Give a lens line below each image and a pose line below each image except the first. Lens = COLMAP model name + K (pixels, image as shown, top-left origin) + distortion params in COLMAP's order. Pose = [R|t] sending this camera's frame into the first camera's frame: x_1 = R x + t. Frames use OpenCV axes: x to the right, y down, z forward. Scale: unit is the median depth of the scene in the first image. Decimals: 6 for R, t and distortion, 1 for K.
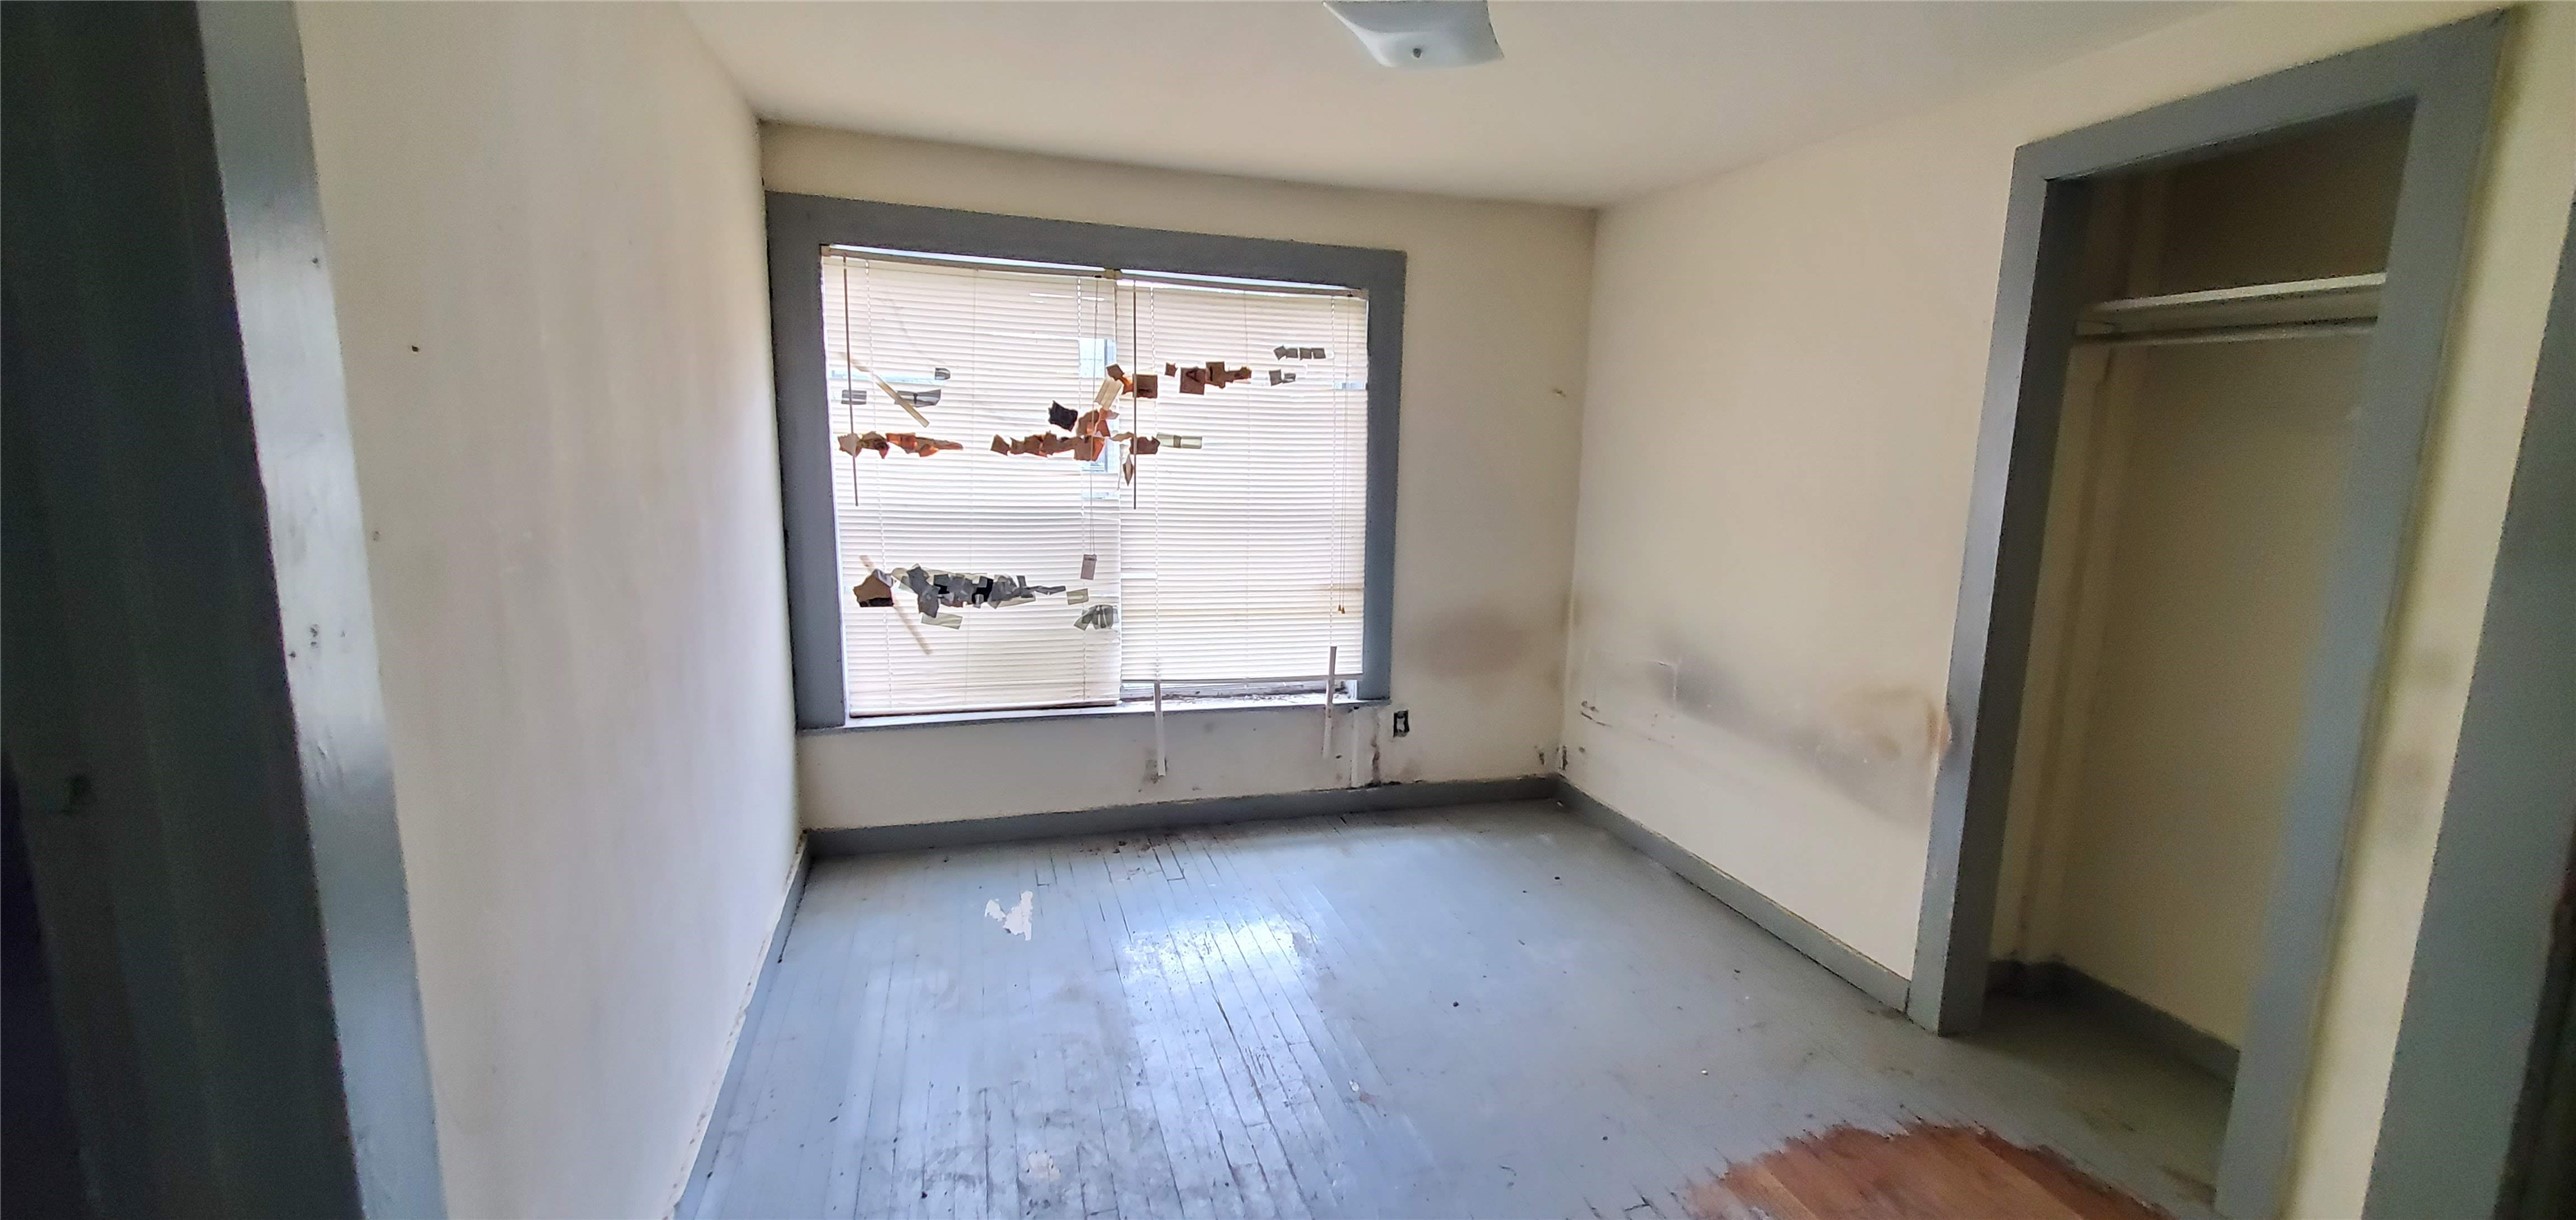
lens RADIAL K [[997.9, 0, 1292.9], [0, 997.9, 603.5], [0, 0, 1]] dist [-0.001289, -0.000565]
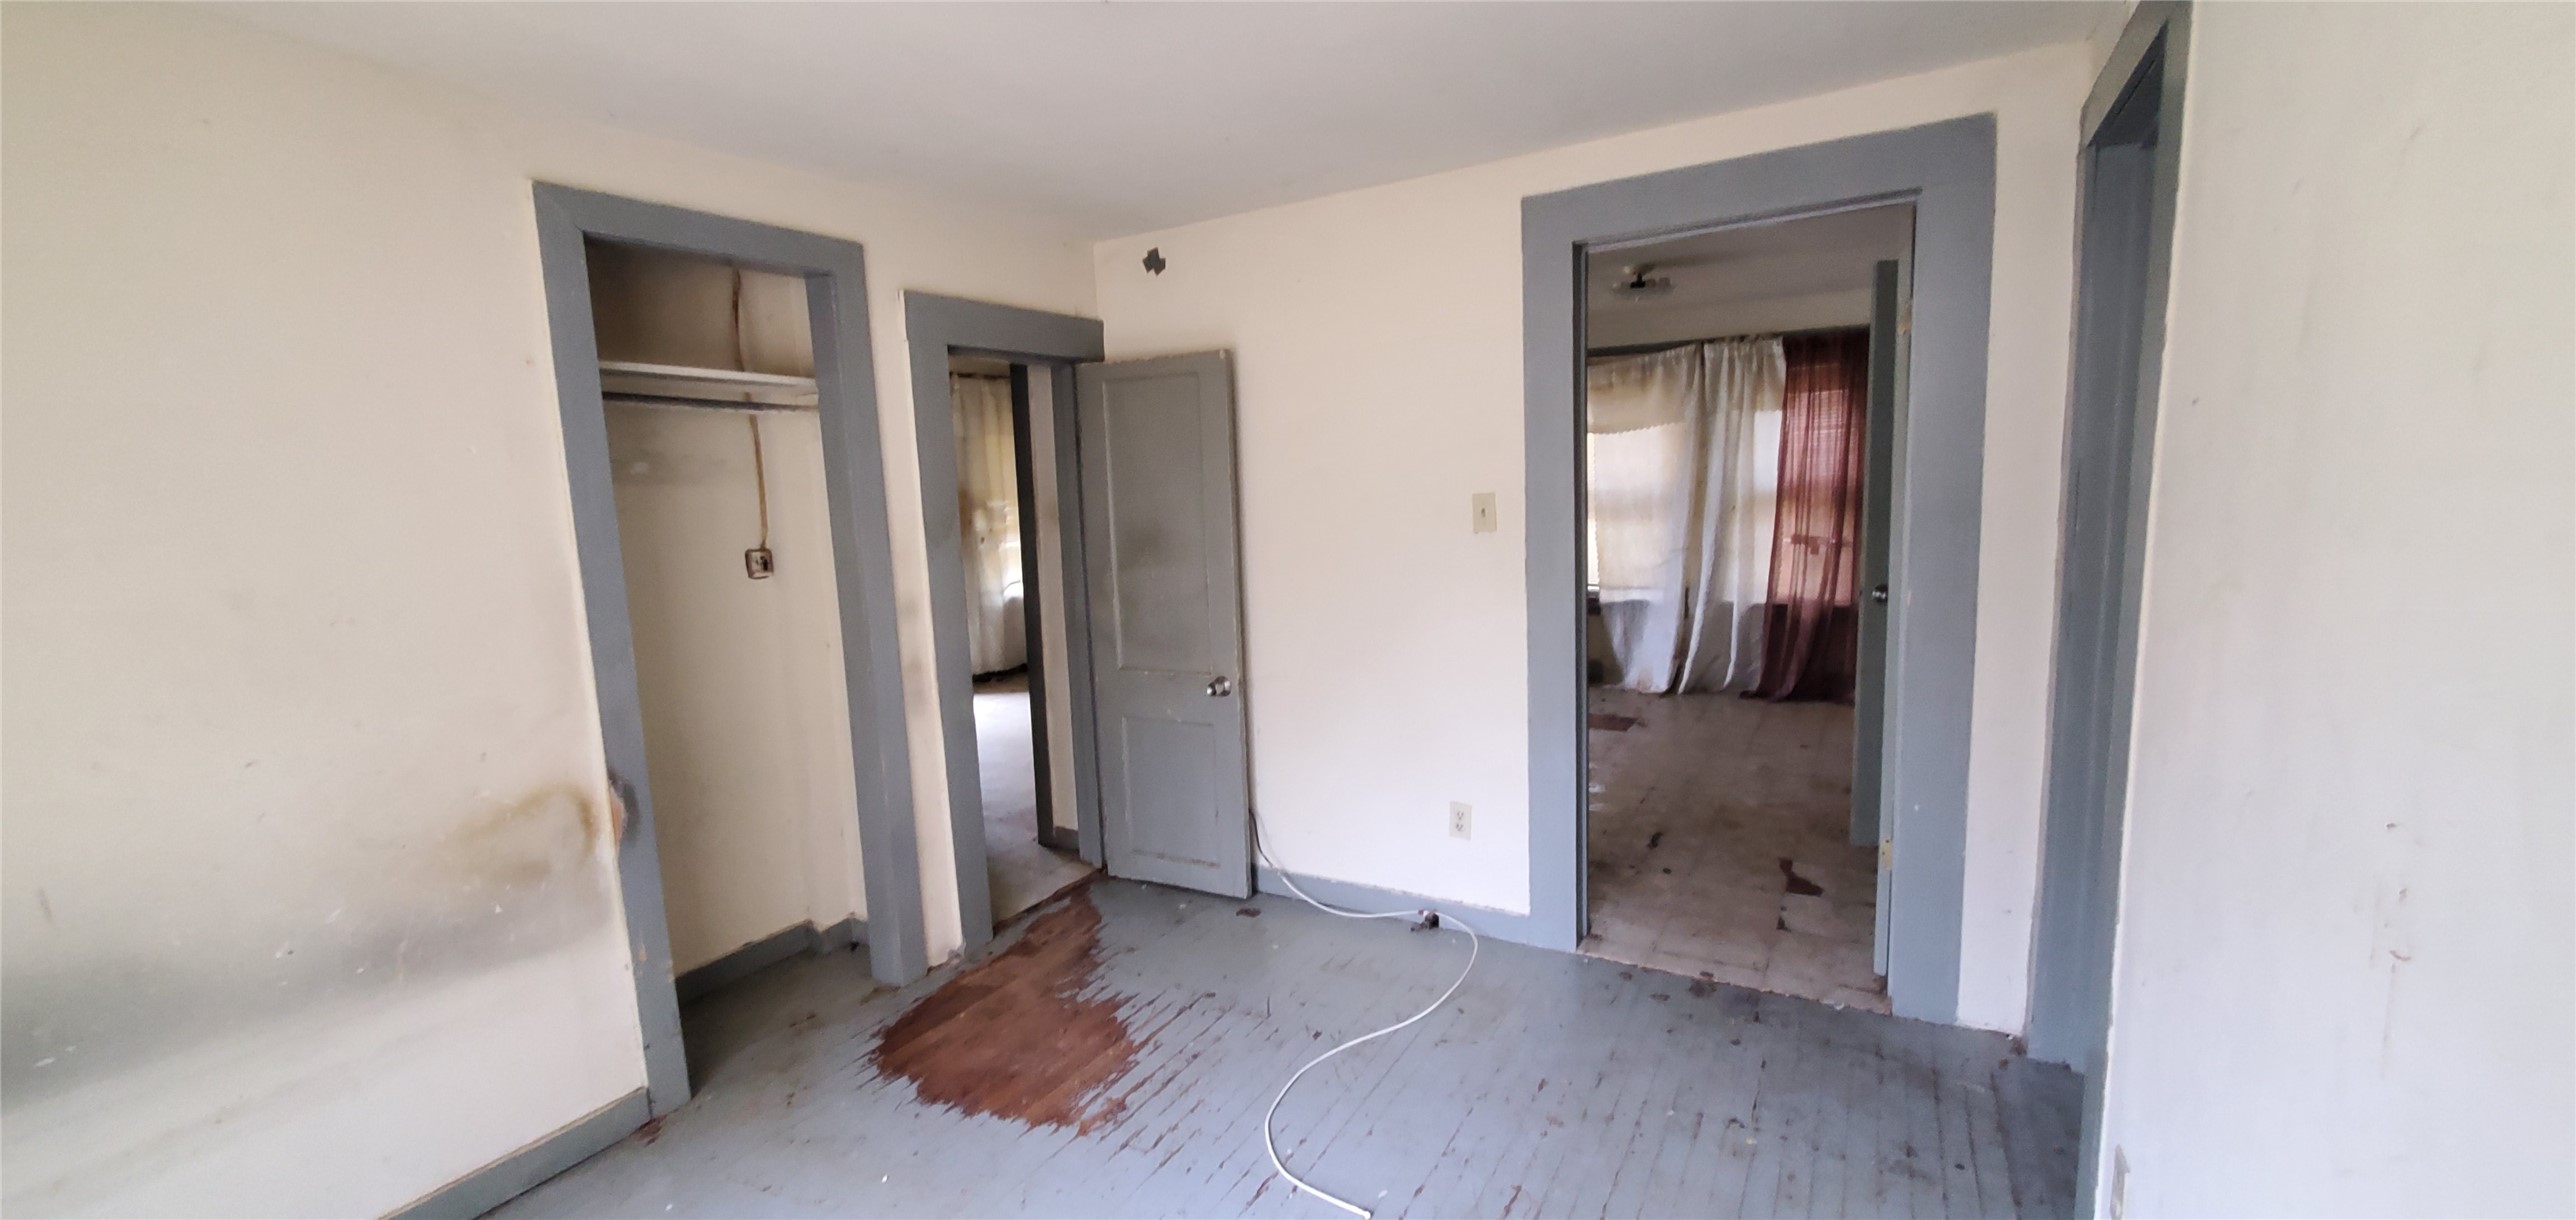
lens RADIAL K [[997.9, 0, 1295.6], [0, 997.9, 613.9], [0, 0, 1]] dist [-0.001289, -0.000565]
pose [[-0.680278, -0.088296, 0.727616, -0.480918], [0.136195, 0.960201, 0.243854, -0.206072], [-0.720190, 0.264986, -0.641178, 1.230500]]
